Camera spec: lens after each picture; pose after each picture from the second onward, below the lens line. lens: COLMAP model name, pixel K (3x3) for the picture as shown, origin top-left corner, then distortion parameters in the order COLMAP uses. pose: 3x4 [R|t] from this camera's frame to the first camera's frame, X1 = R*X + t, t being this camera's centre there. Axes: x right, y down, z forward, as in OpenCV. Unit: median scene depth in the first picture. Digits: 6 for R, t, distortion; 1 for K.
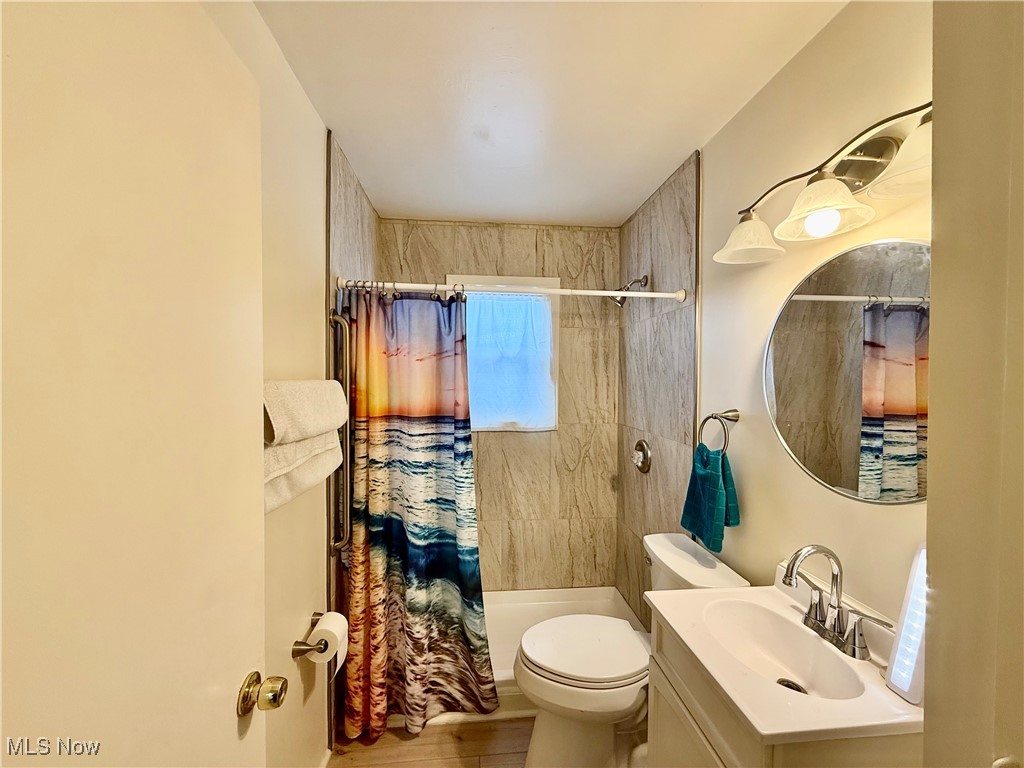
lens RADIAL K [[405.1, 0, 508.9], [0, 405.1, 384.2], [0, 0, 1]] dist [-0.000025, 0.000105]
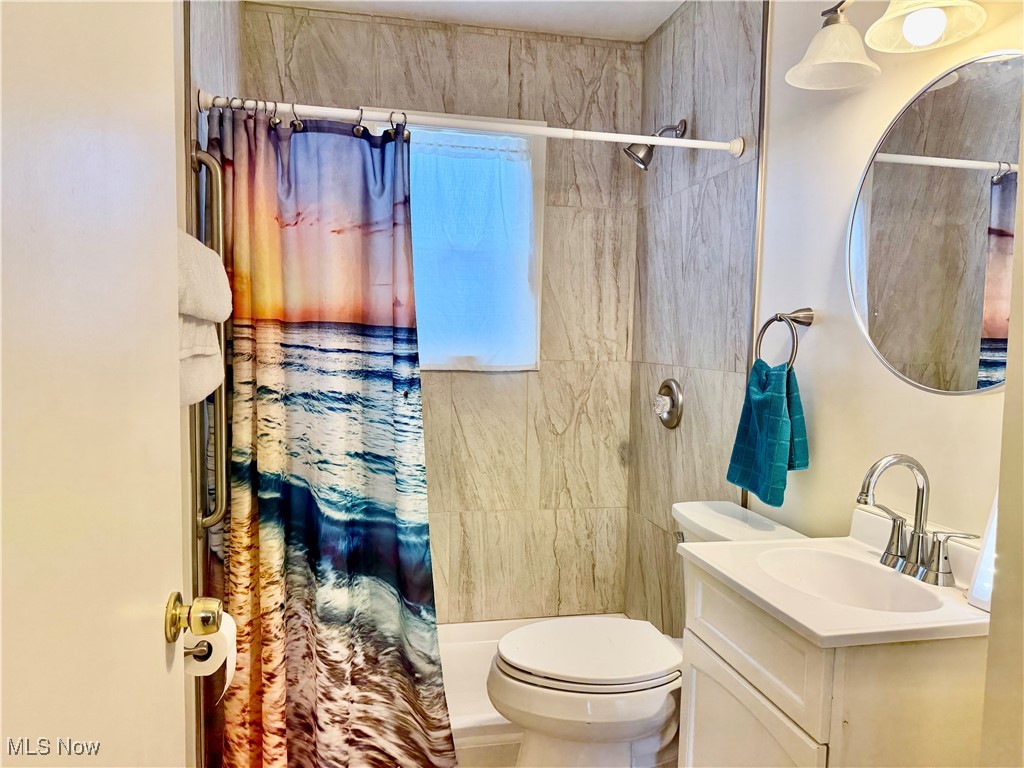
lens RADIAL K [[712.5, 0, 512.0], [0, 712.5, 384.0], [0, 0, 1]] dist [0.093482, -0.147478]
pose [[0.993286, 0.004189, 0.115606, -0.076409], [-0.011008, 0.998232, 0.058410, 0.106599], [-0.115157, -0.059291, 0.991576, -0.152364]]
